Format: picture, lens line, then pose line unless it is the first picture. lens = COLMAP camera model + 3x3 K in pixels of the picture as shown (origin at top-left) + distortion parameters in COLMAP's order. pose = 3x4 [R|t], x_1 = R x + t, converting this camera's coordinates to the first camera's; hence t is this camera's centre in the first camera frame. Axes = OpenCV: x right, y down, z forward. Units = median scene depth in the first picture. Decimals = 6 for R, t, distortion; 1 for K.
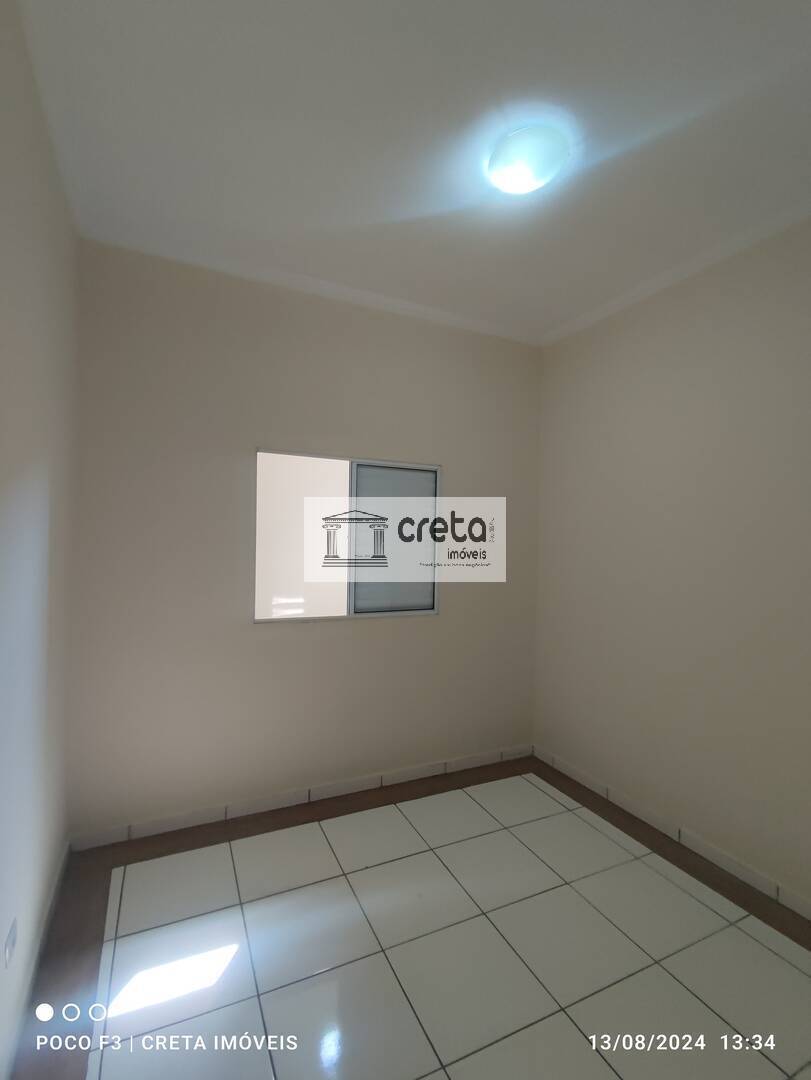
lens RADIAL K [[493.4, 0, 404.8], [0, 493.4, 546.4], [0, 0, 1]] dist [0.003666, 0.000076]
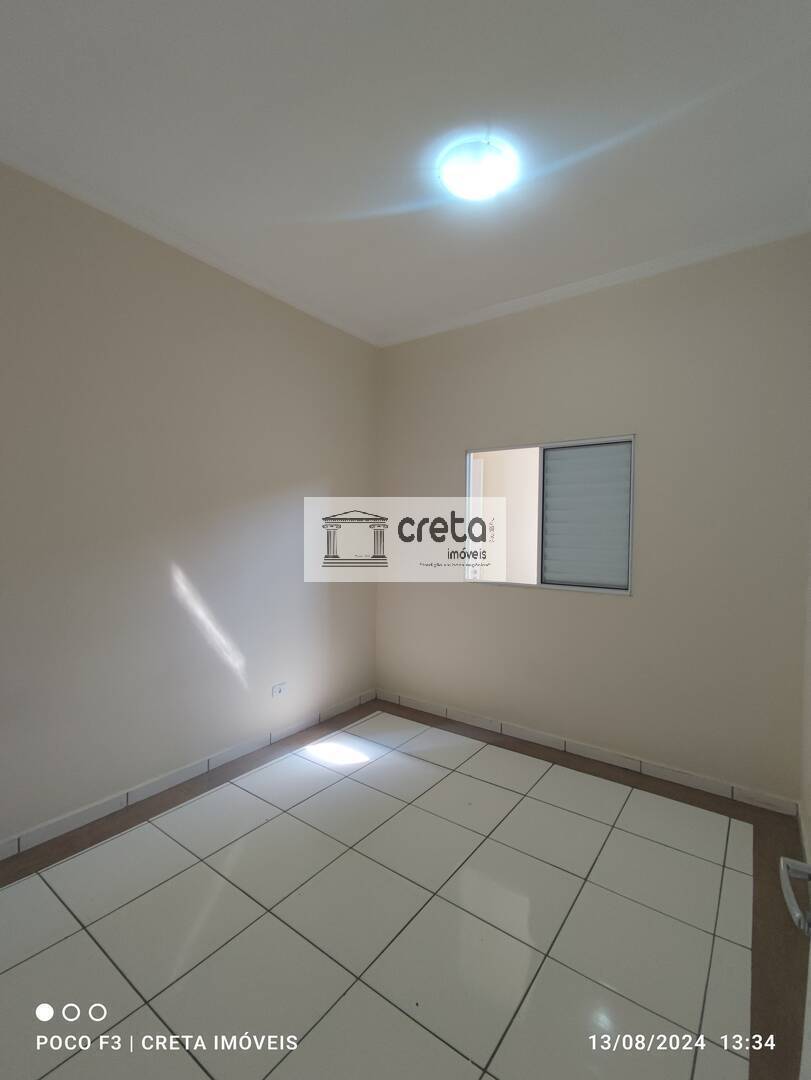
lens RADIAL K [[493.4, 0, 406.3], [0, 493.4, 544.5], [0, 0, 1]] dist [0.003666, 0.000076]
pose [[0.476933, 0.017357, -0.878768, 0.749107], [-0.016603, 0.999805, 0.010737, 0.041908], [0.878783, 0.009469, 0.477128, 0.205011]]
